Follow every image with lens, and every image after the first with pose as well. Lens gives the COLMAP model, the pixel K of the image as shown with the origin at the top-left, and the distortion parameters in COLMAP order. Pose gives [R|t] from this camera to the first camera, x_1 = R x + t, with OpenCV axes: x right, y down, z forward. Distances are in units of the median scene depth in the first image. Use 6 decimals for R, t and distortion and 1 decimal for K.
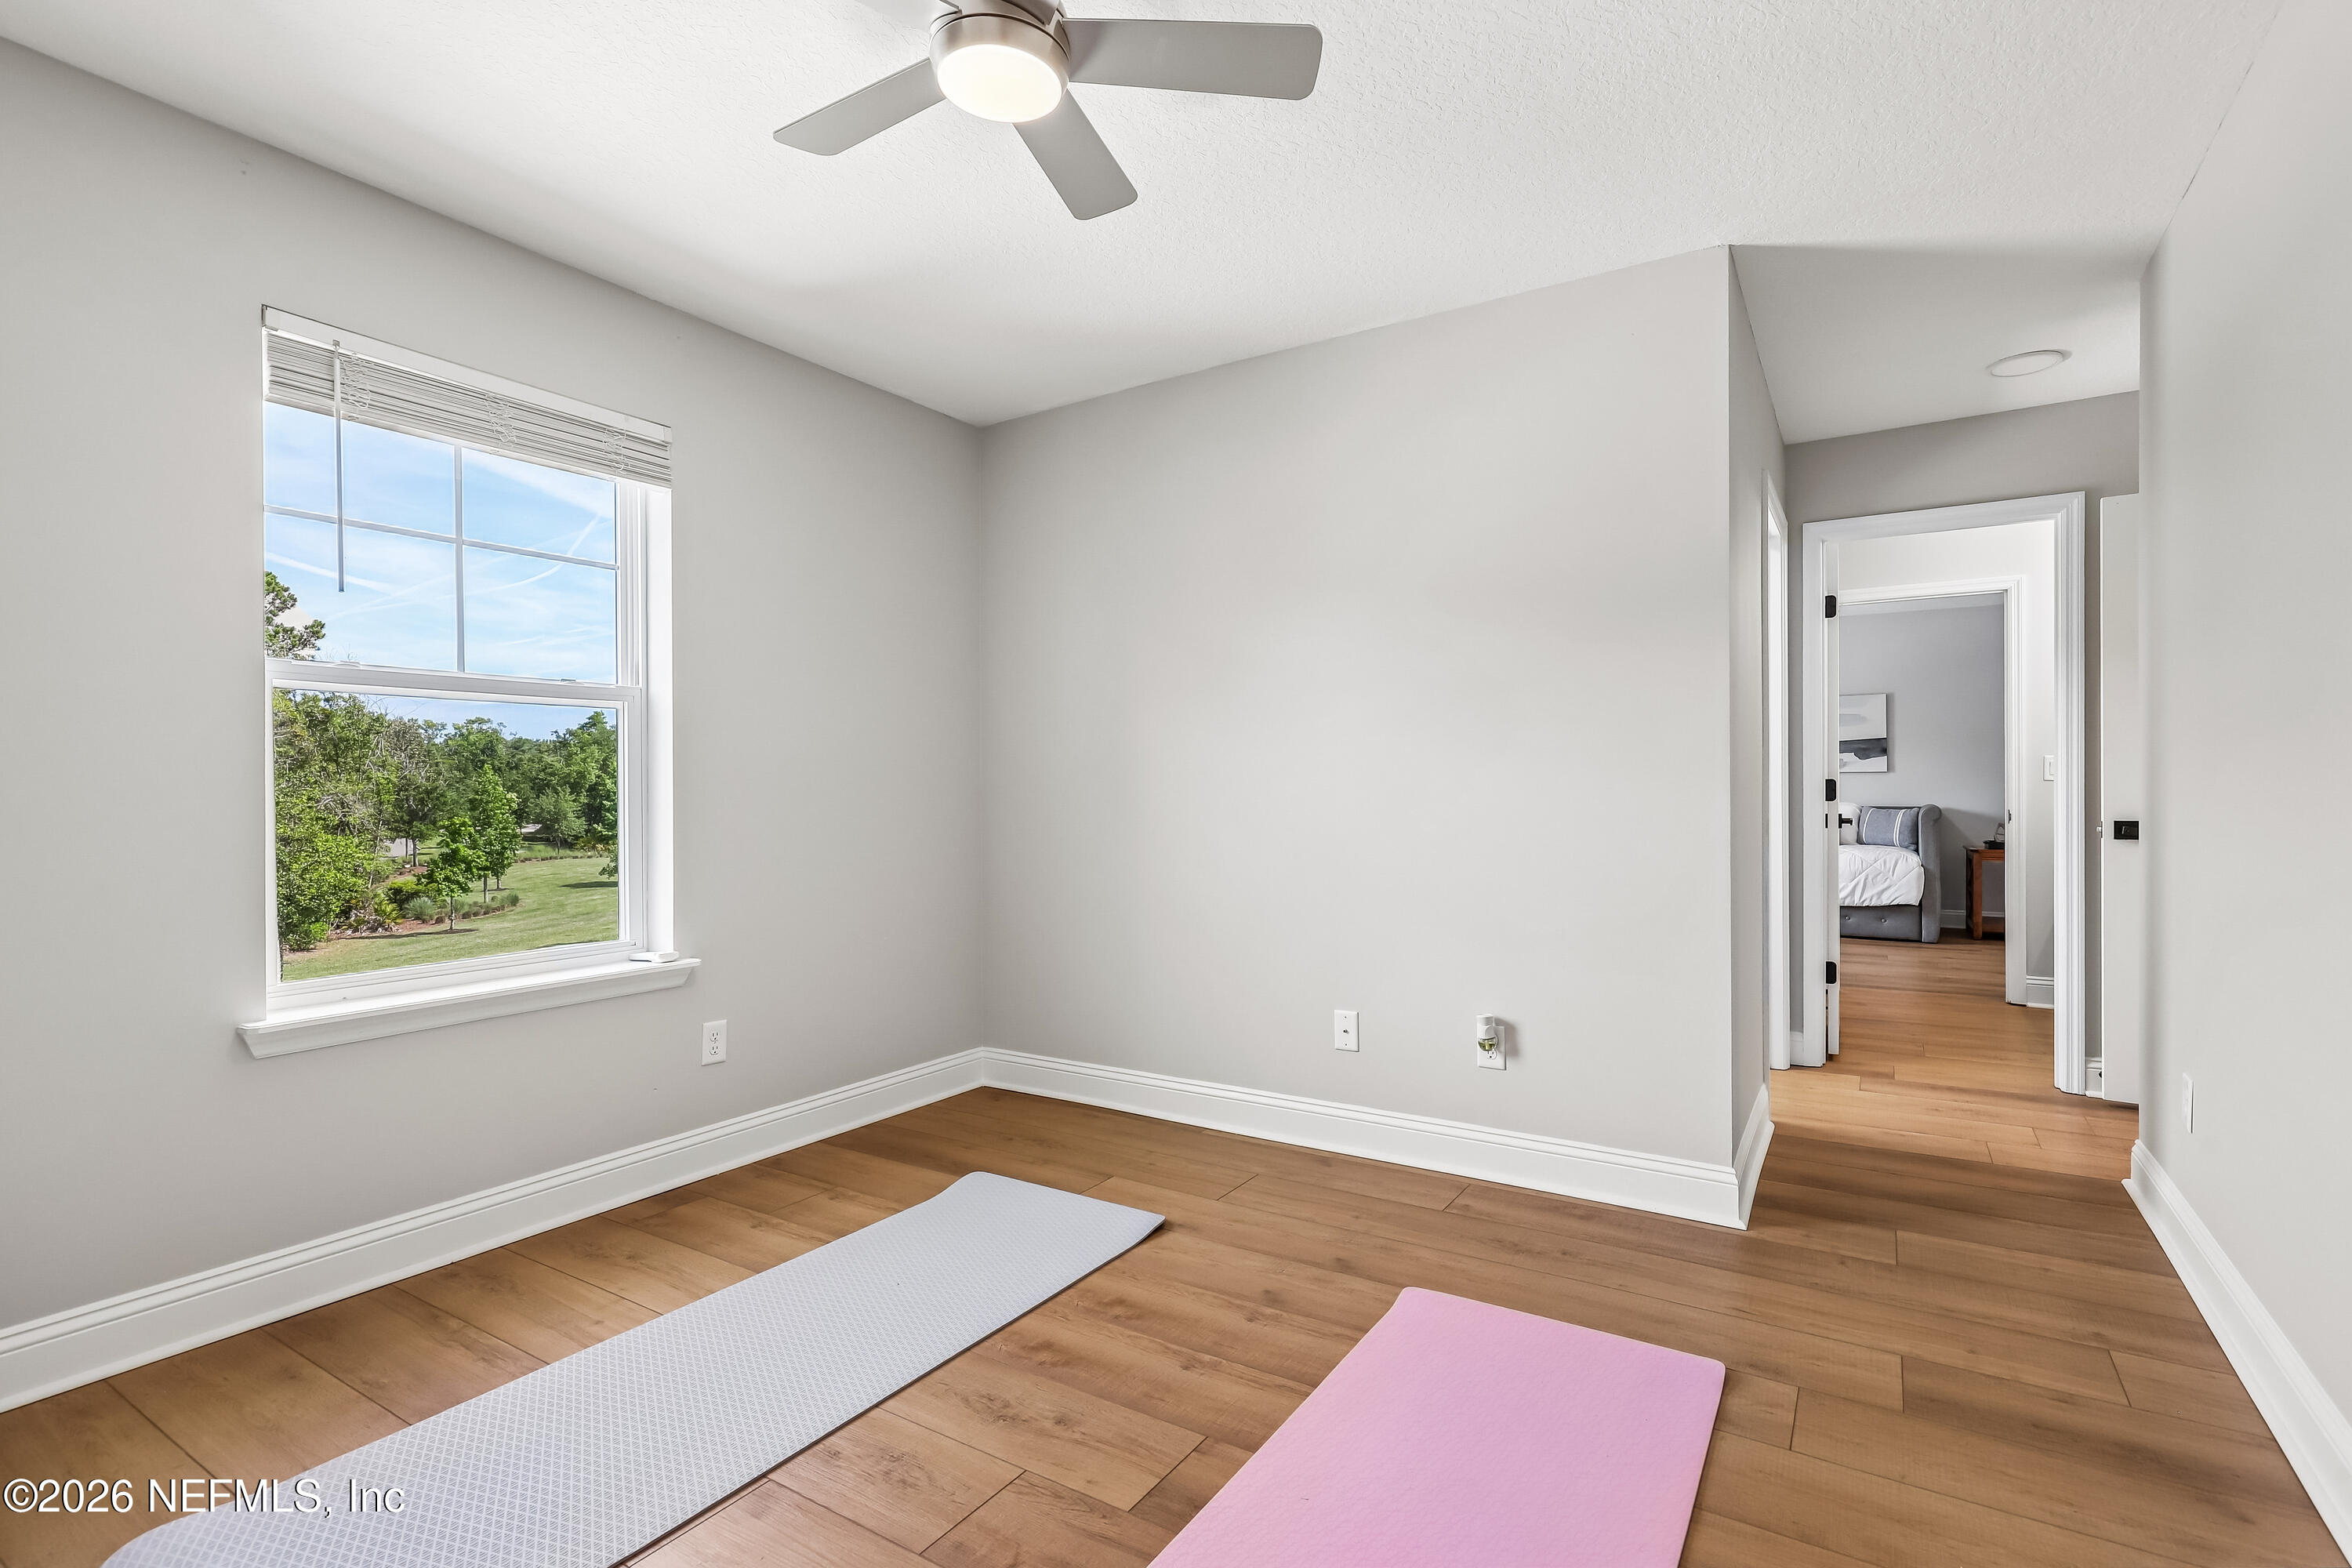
lens RADIAL K [[1065.6, 0, 1194.1], [0, 1065.6, 785.3], [0, 0, 1]] dist [-0.003461, 0.000029]
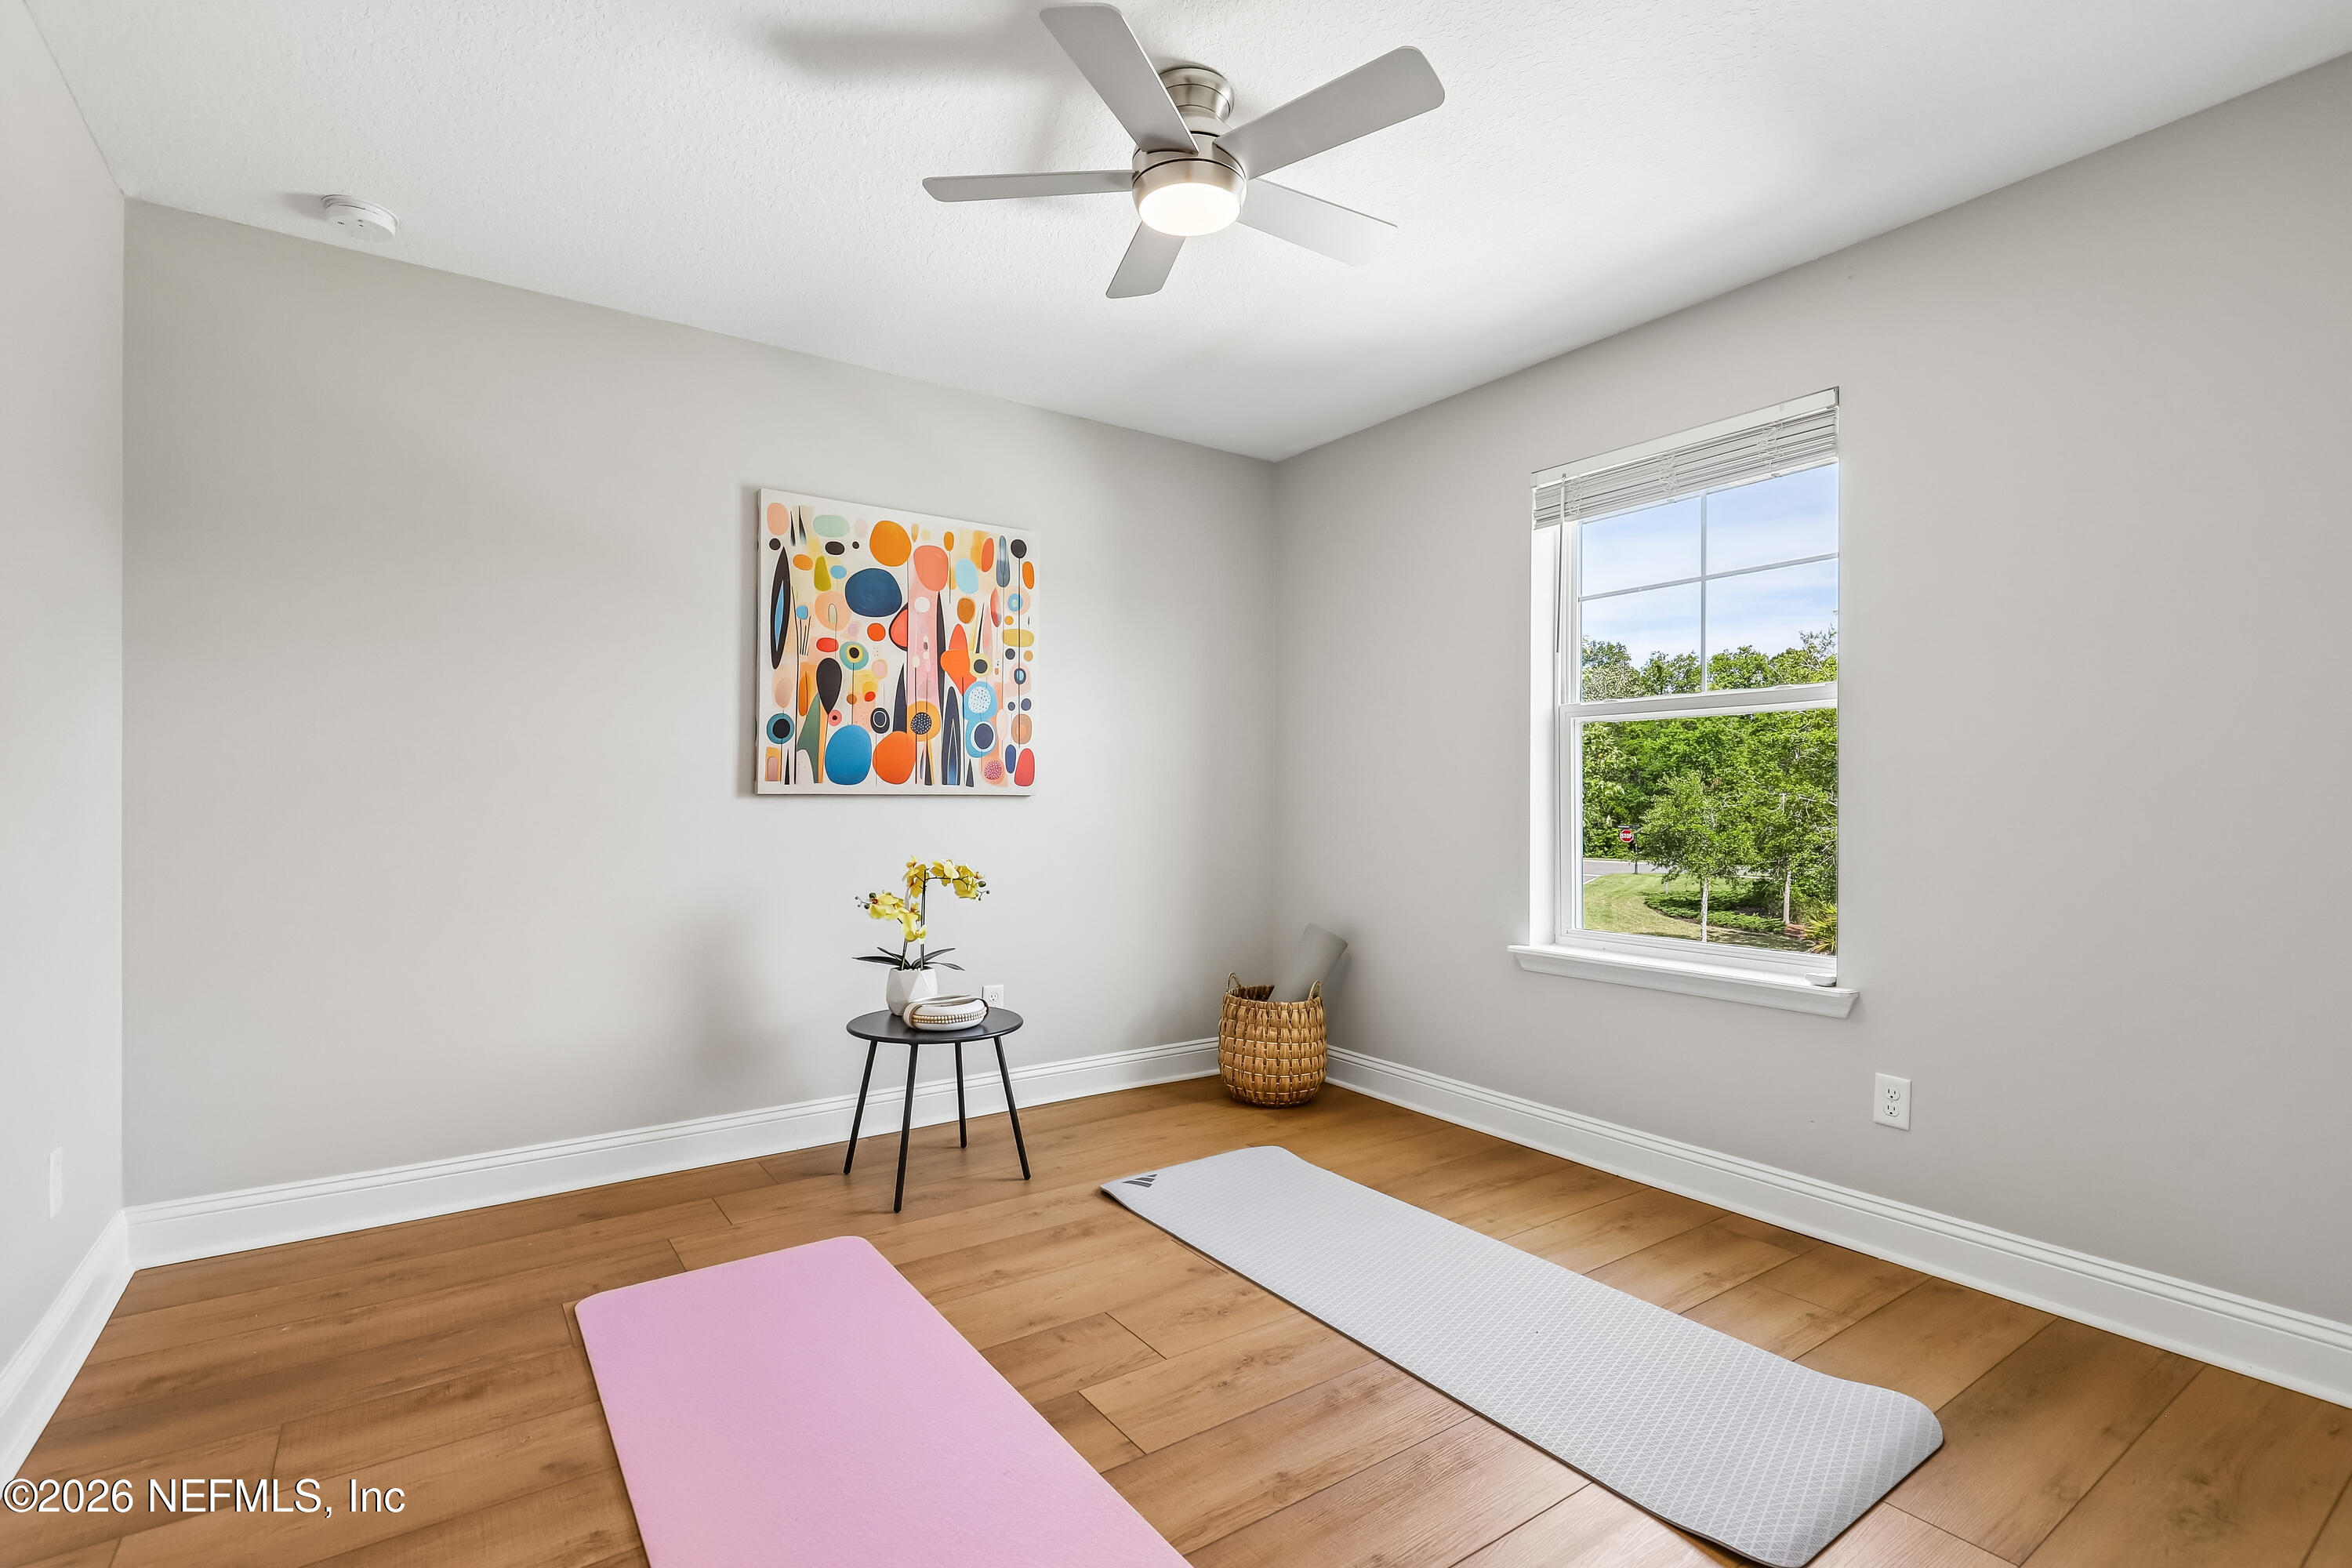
lens RADIAL K [[1065.6, 0, 1183.8], [0, 1065.6, 798.1], [0, 0, 1]] dist [-0.003461, 0.000029]
pose [[-0.368292, 0.004773, -0.929698, 0.639498], [0.002568, 0.999988, 0.004117, 0.002064], [0.929706, -0.000871, -0.368300, 0.981380]]
